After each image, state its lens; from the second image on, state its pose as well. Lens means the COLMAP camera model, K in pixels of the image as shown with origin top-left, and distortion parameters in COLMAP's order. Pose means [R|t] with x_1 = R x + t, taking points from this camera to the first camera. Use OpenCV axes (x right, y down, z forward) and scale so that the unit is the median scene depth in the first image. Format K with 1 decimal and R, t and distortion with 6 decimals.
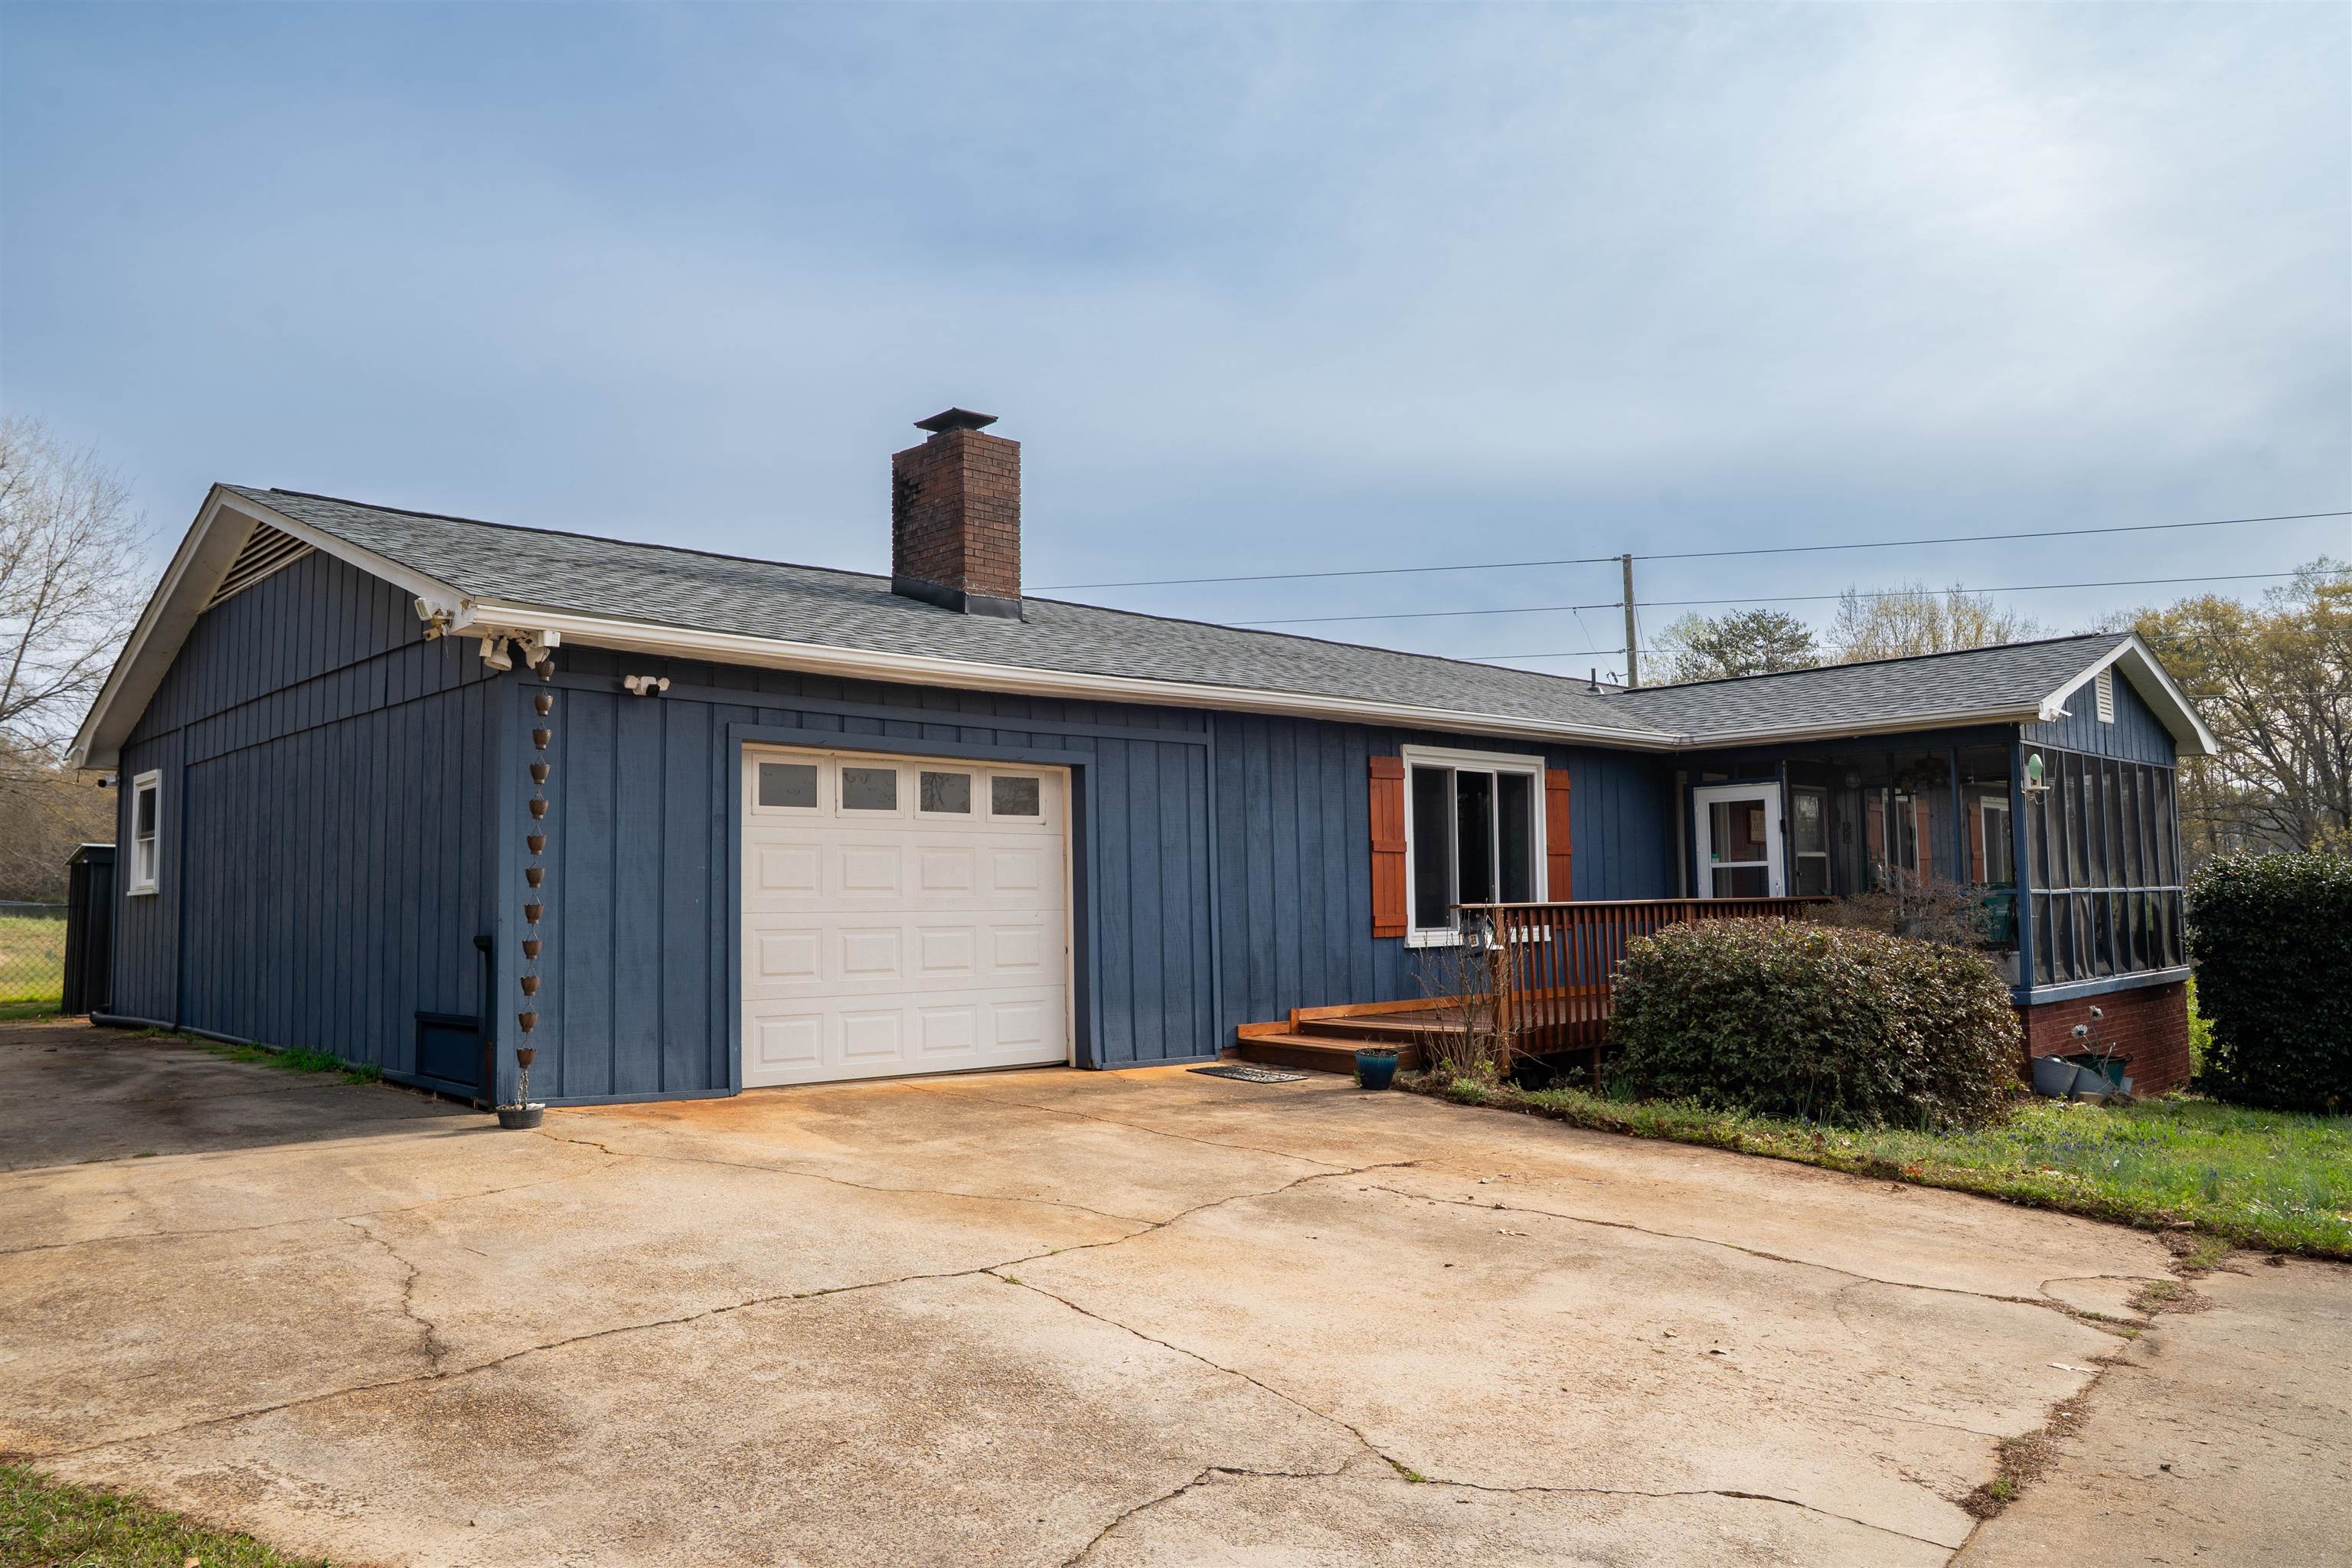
lens RADIAL K [[1655.2, 0, 1176.0], [0, 1655.2, 784.0], [0, 0, 1]] dist [-0.128408, 0.100040]
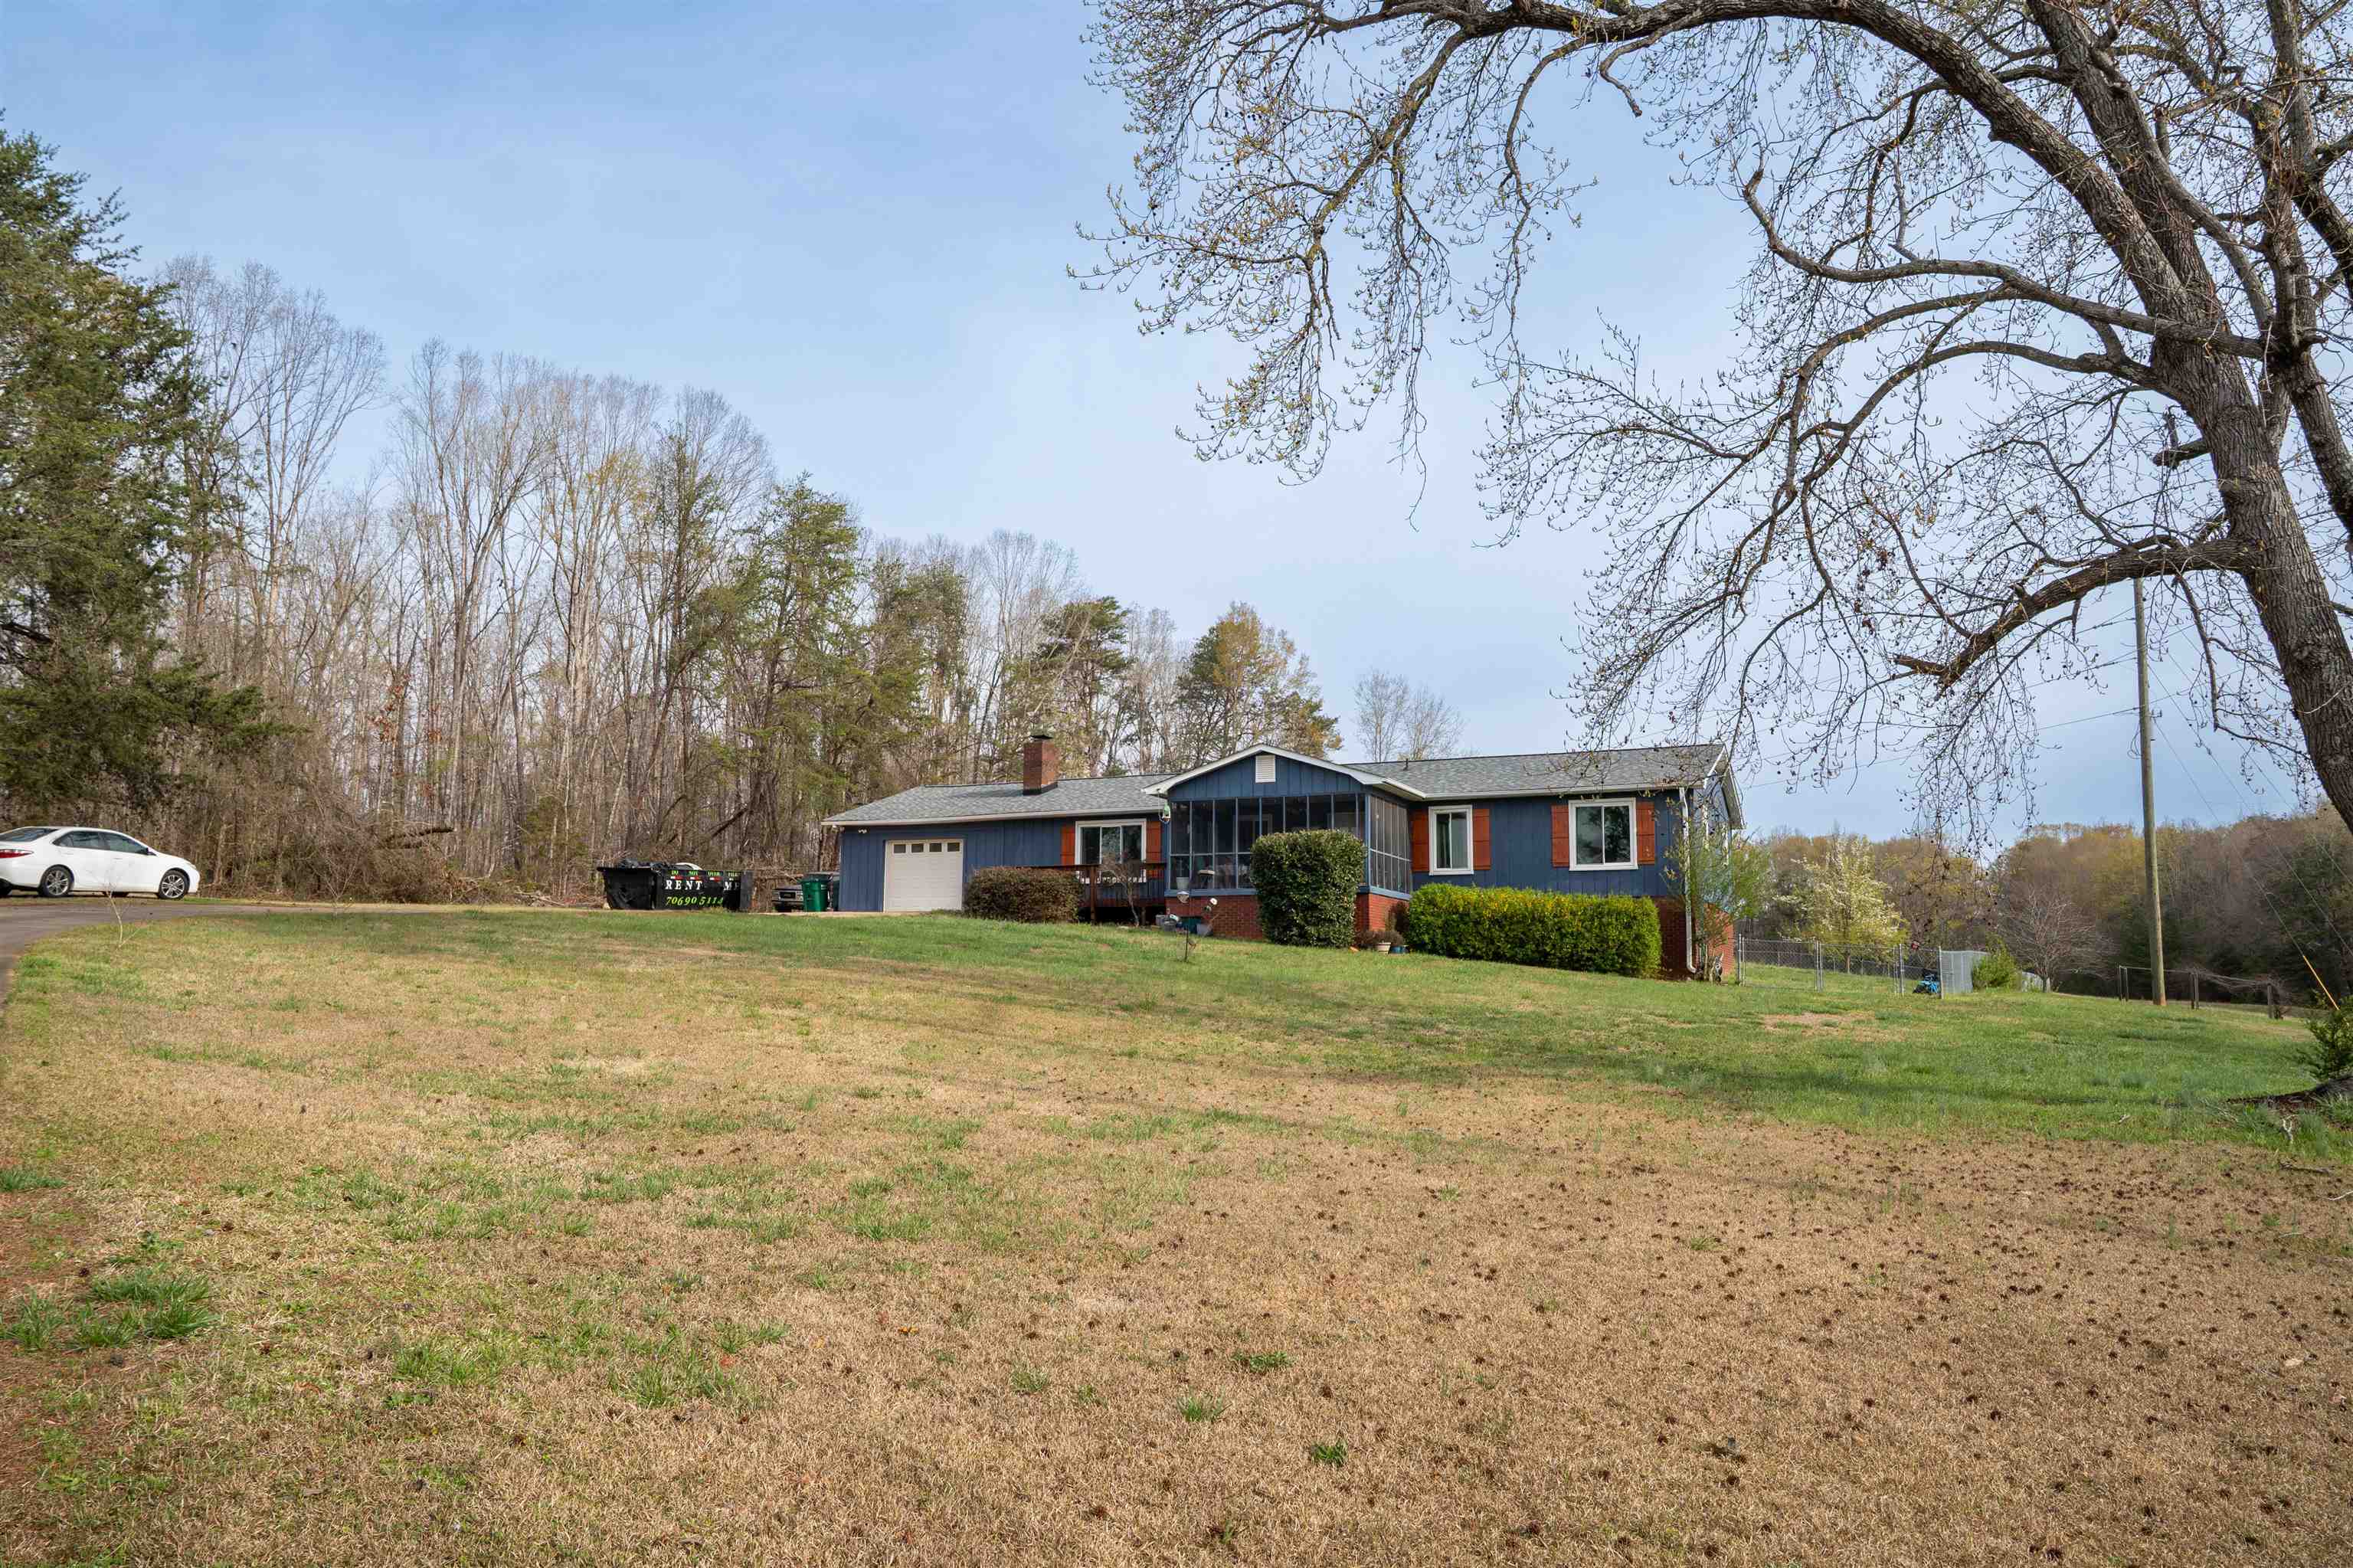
lens RADIAL K [[1656.0, 0, 1176.5], [0, 1656.0, 784.0], [0, 0, 1]] dist [-0.128408, 0.100040]
pose [[0.401836, -0.099982, -0.910237, 3.938158], [0.054353, 0.994873, -0.085284, 0.235725], [0.914097, -0.015204, 0.405210, -0.154492]]
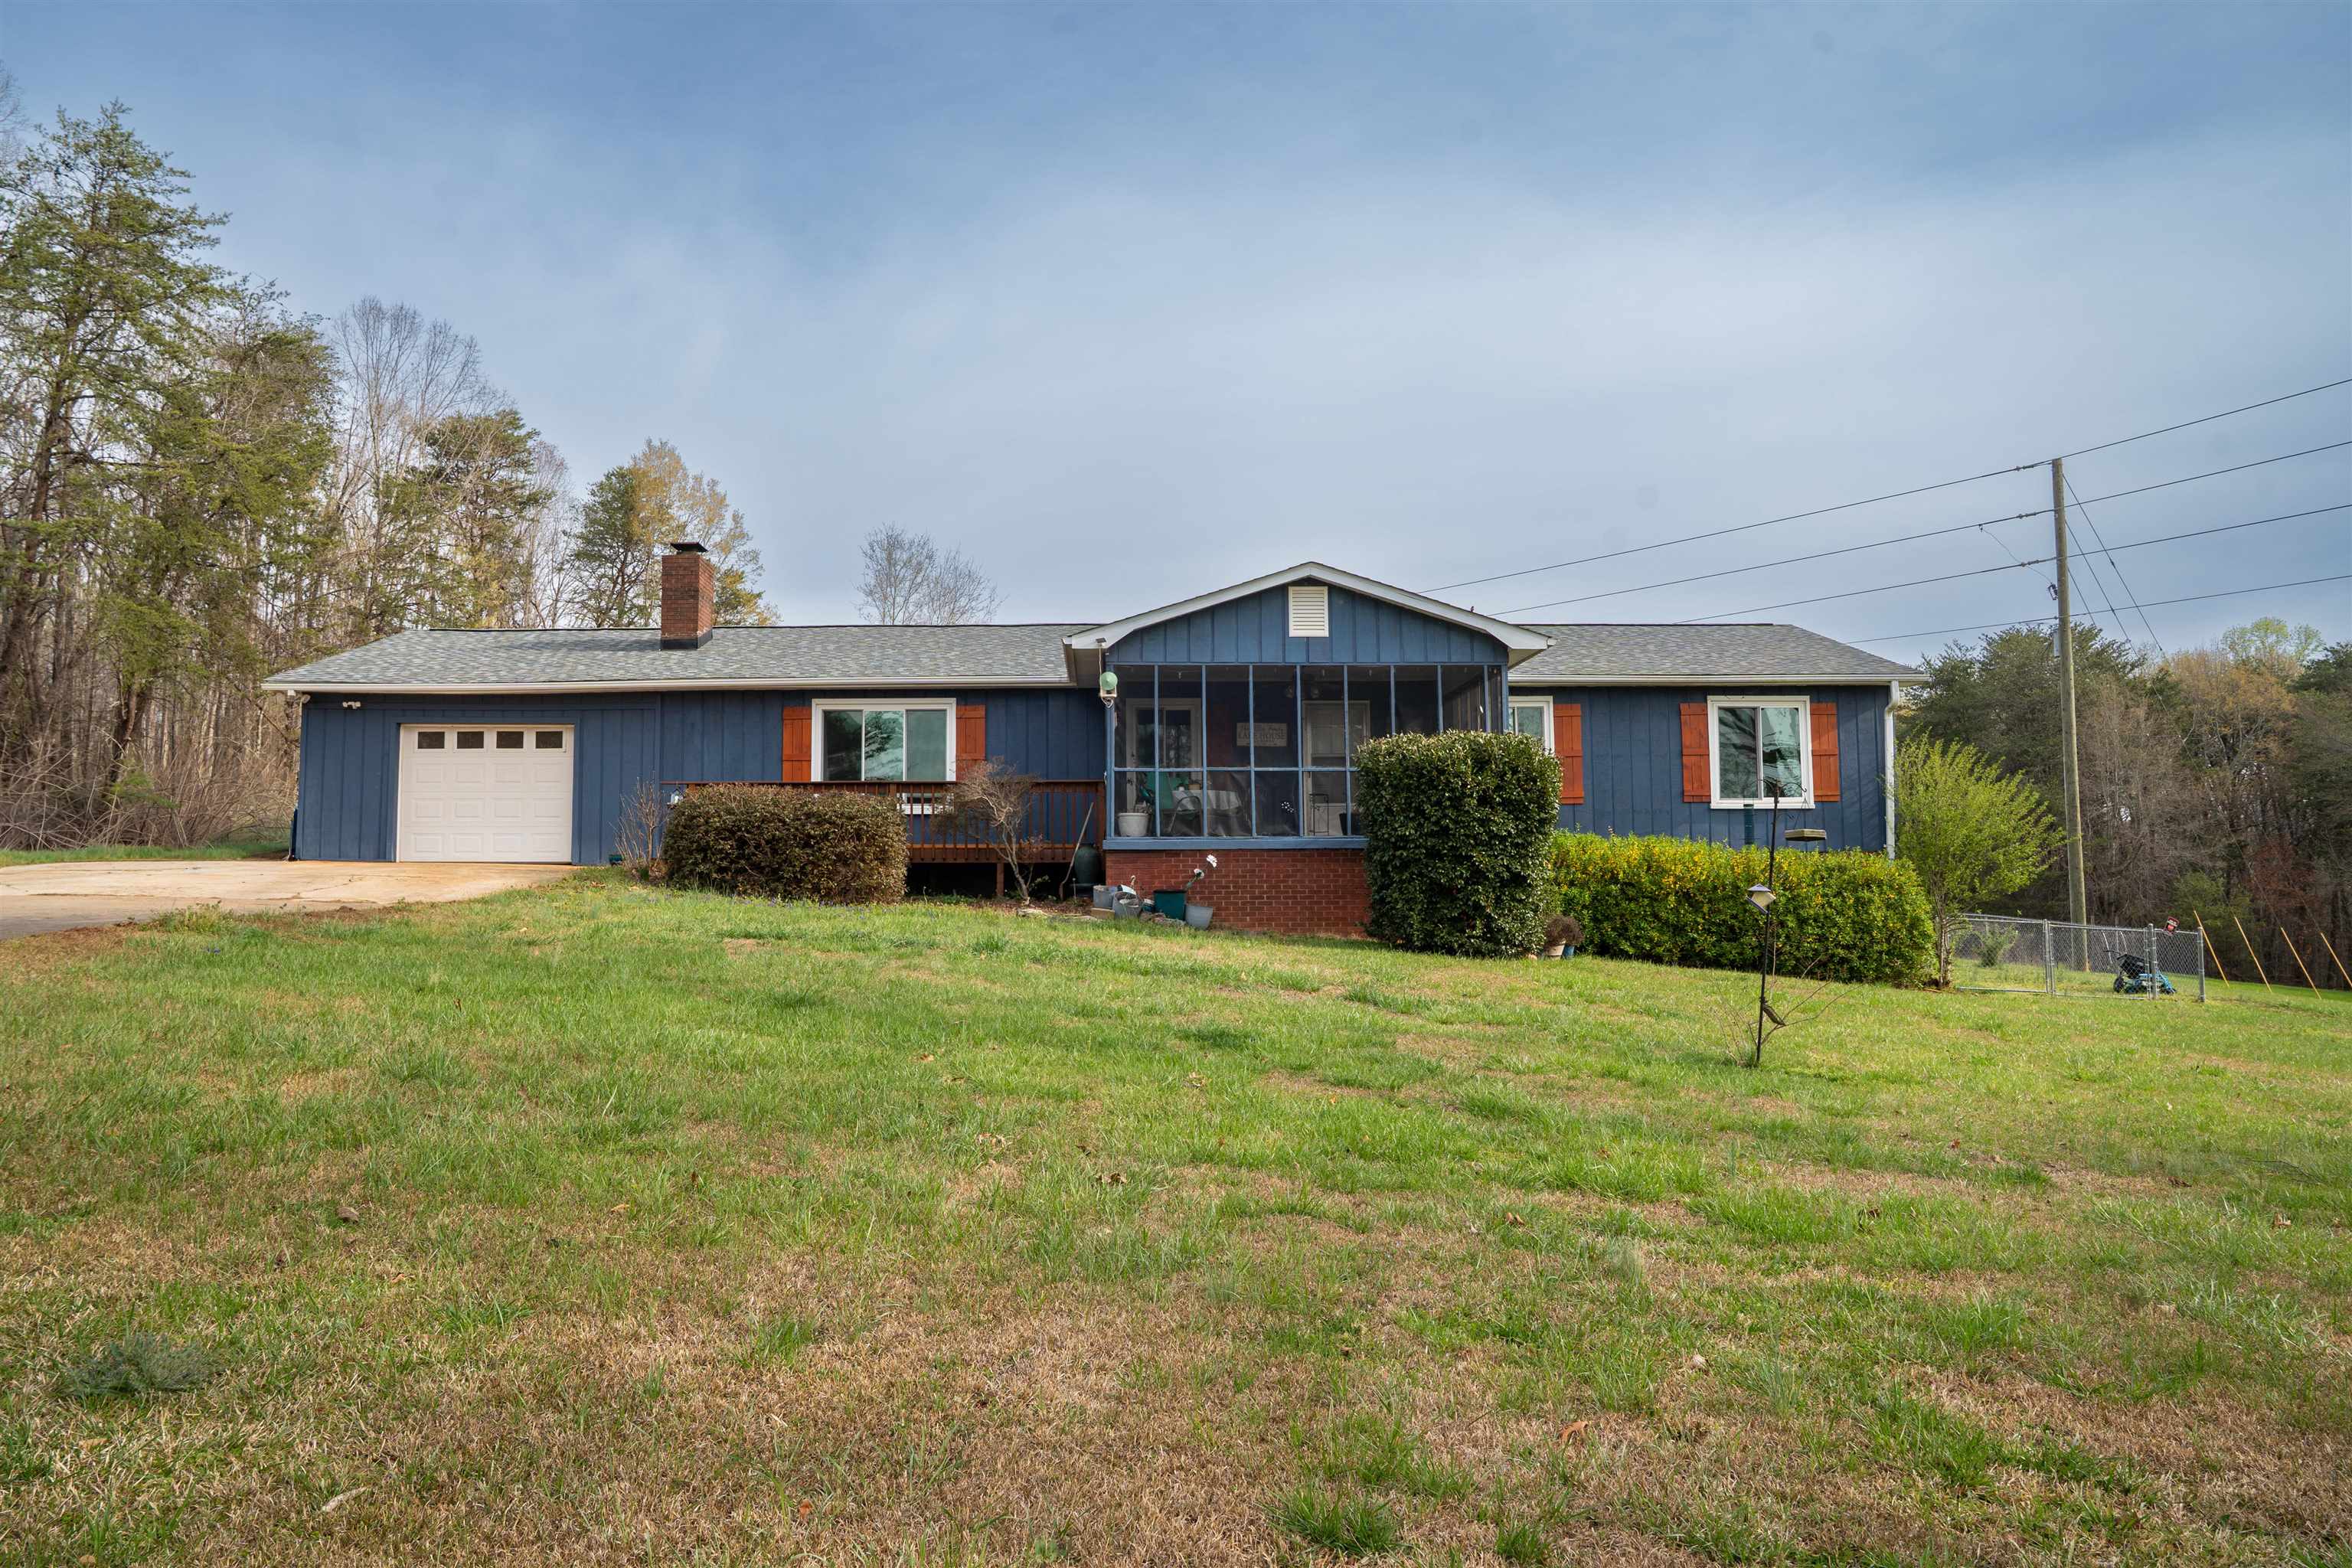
lens RADIAL K [[1625.5, 0, 1163.6], [0, 1625.5, 768.8], [0, 0, 1]] dist [-0.126580, 0.092987]
pose [[0.755395, -0.041347, -0.653964, 1.900541], [0.043722, 0.998964, -0.012657, 0.108438], [0.653809, -0.019032, 0.756420, -0.052931]]
